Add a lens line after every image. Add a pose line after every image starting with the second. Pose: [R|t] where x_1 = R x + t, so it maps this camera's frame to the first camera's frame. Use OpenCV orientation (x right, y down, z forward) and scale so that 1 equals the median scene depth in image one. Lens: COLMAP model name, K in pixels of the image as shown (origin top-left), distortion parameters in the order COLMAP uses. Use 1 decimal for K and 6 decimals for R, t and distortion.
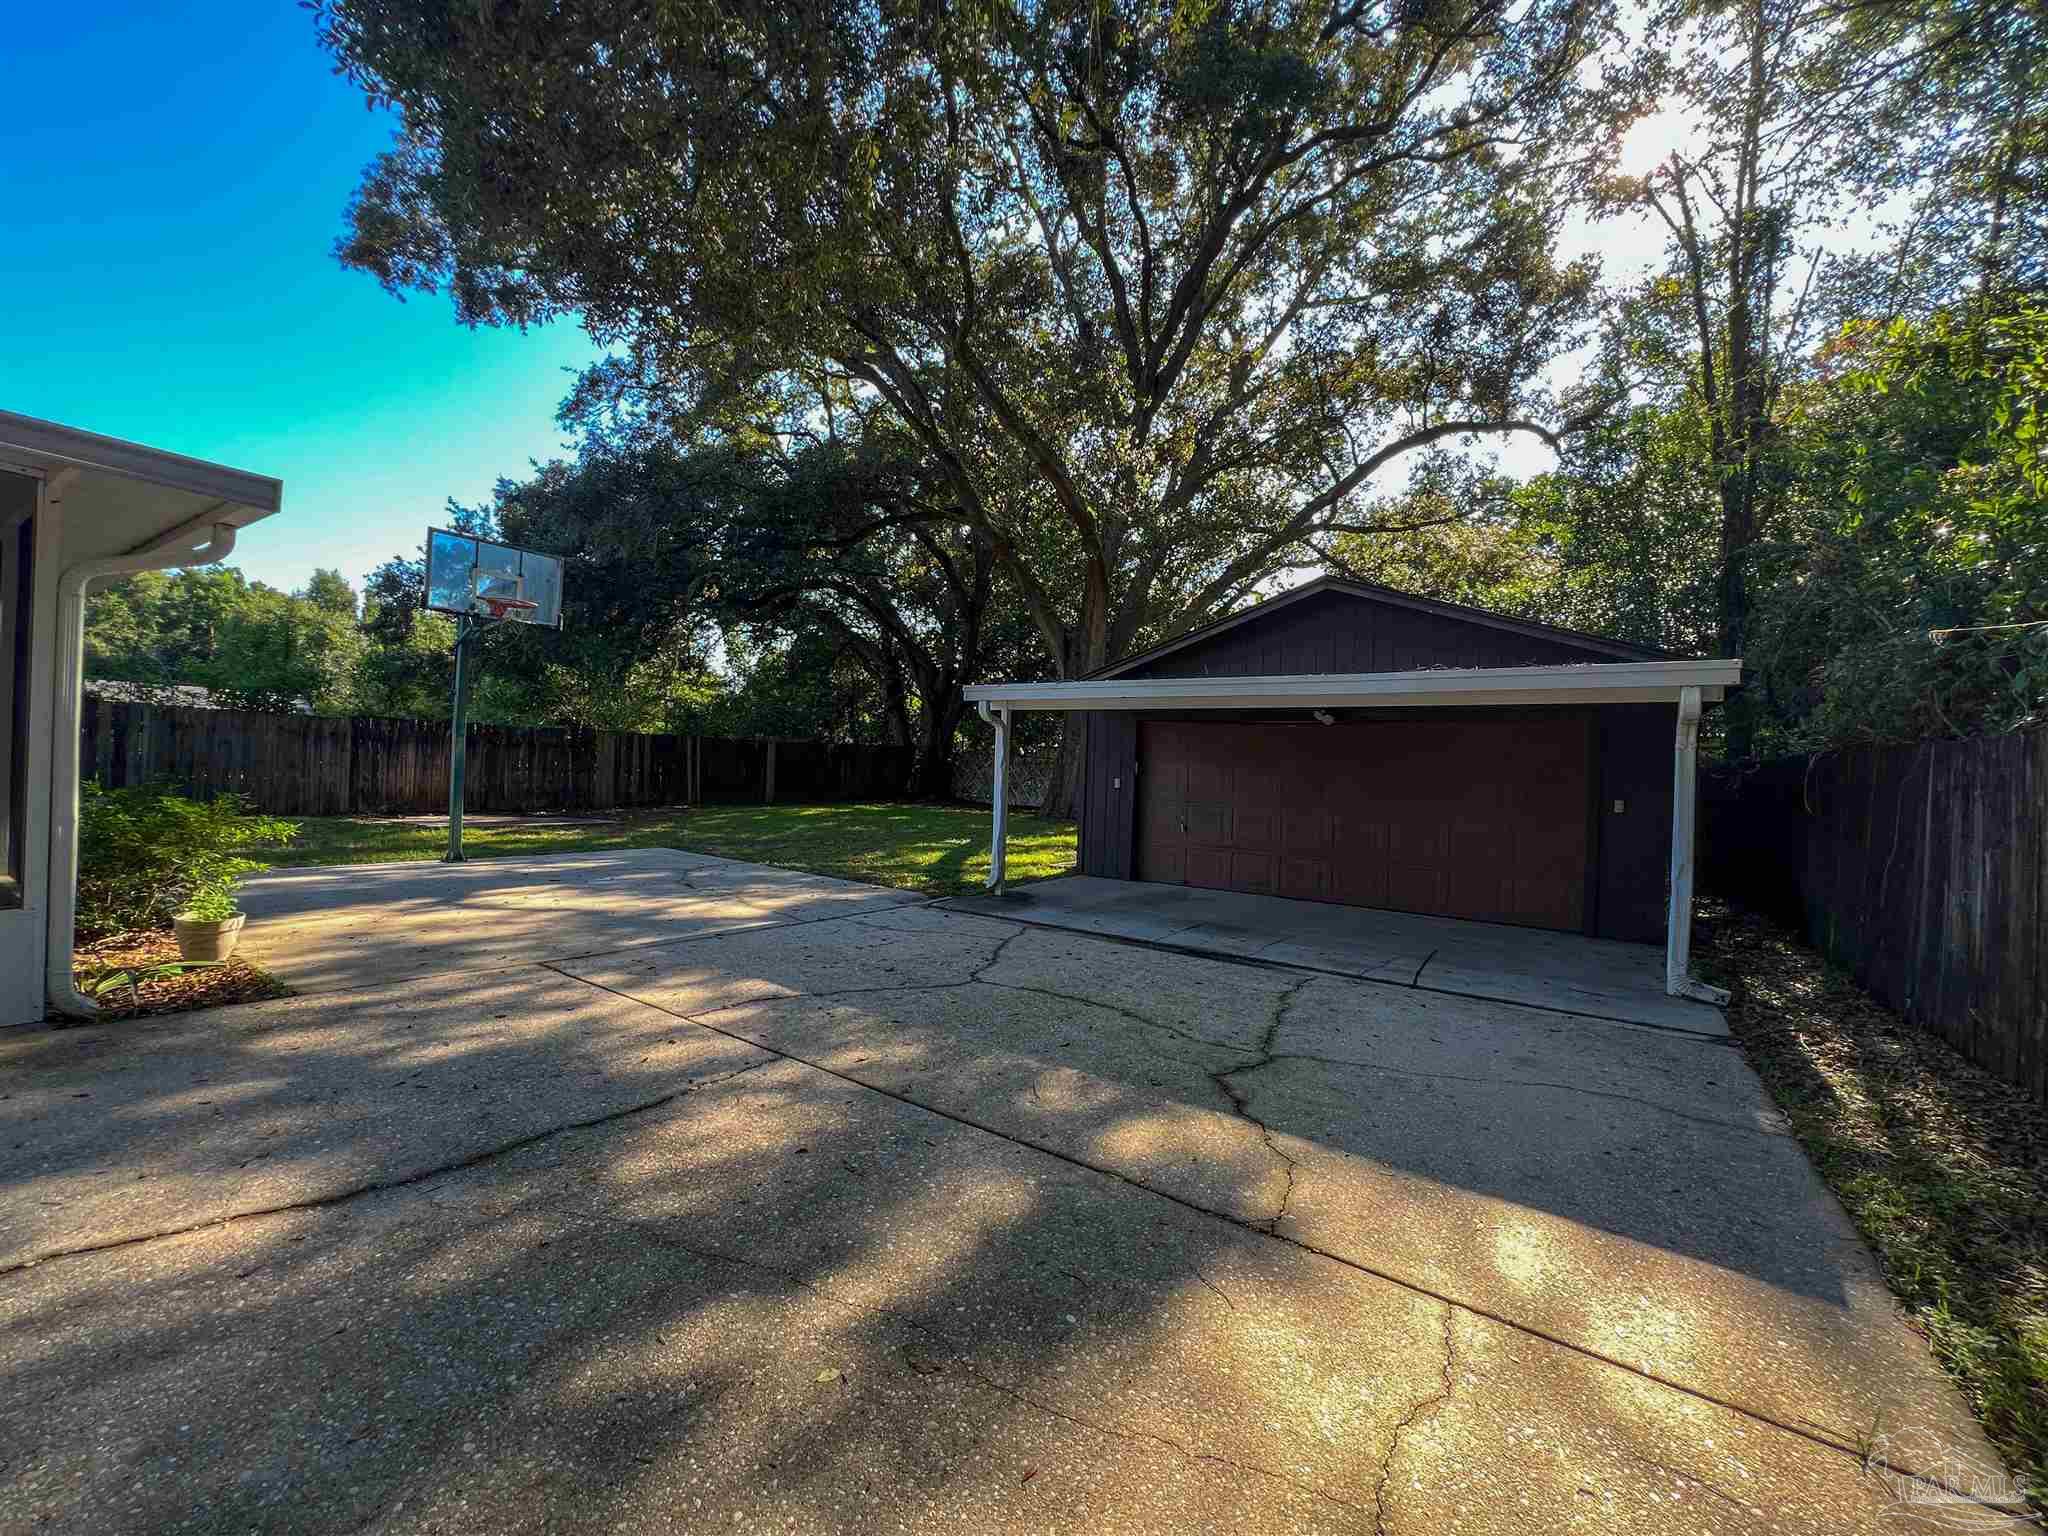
lens RADIAL K [[825.2, 0, 1021.2], [0, 825.2, 765.4], [0, 0, 1]] dist [-0.000585, 0.000397]
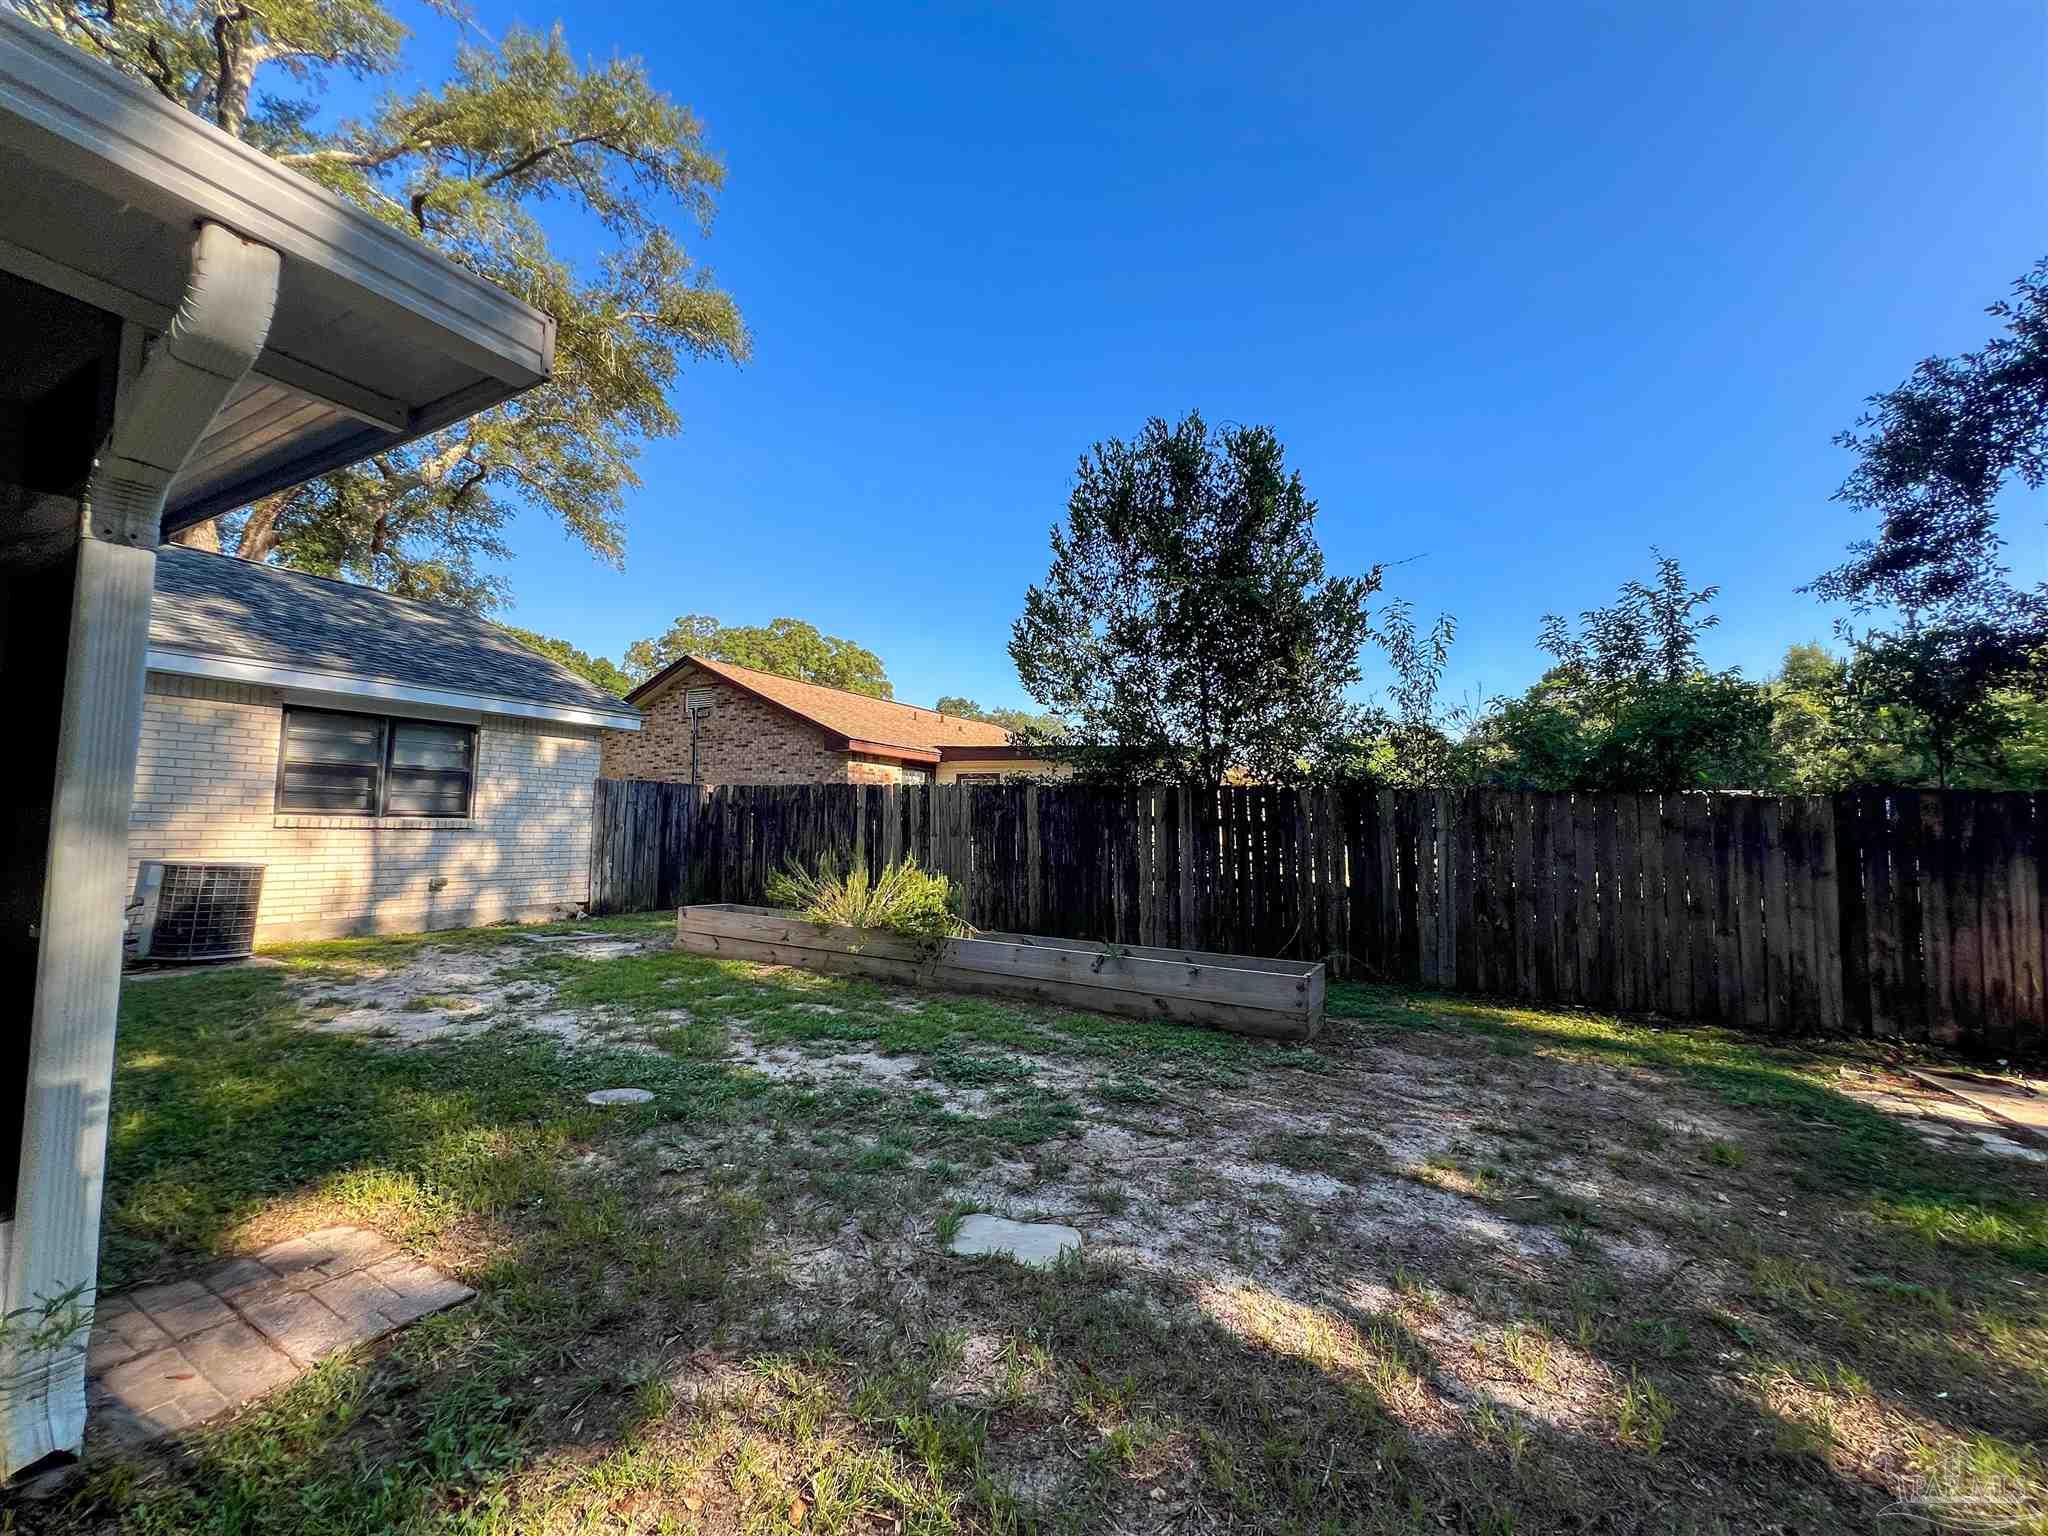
lens RADIAL K [[825.2, 0, 1021.2], [0, 825.2, 765.4], [0, 0, 1]] dist [-0.000585, 0.000397]
pose [[0.103785, -0.098379, -0.989722, -0.329168], [-0.006019, 0.995016, -0.099536, -0.022931], [0.994582, 0.016287, 0.102676, 0.411404]]
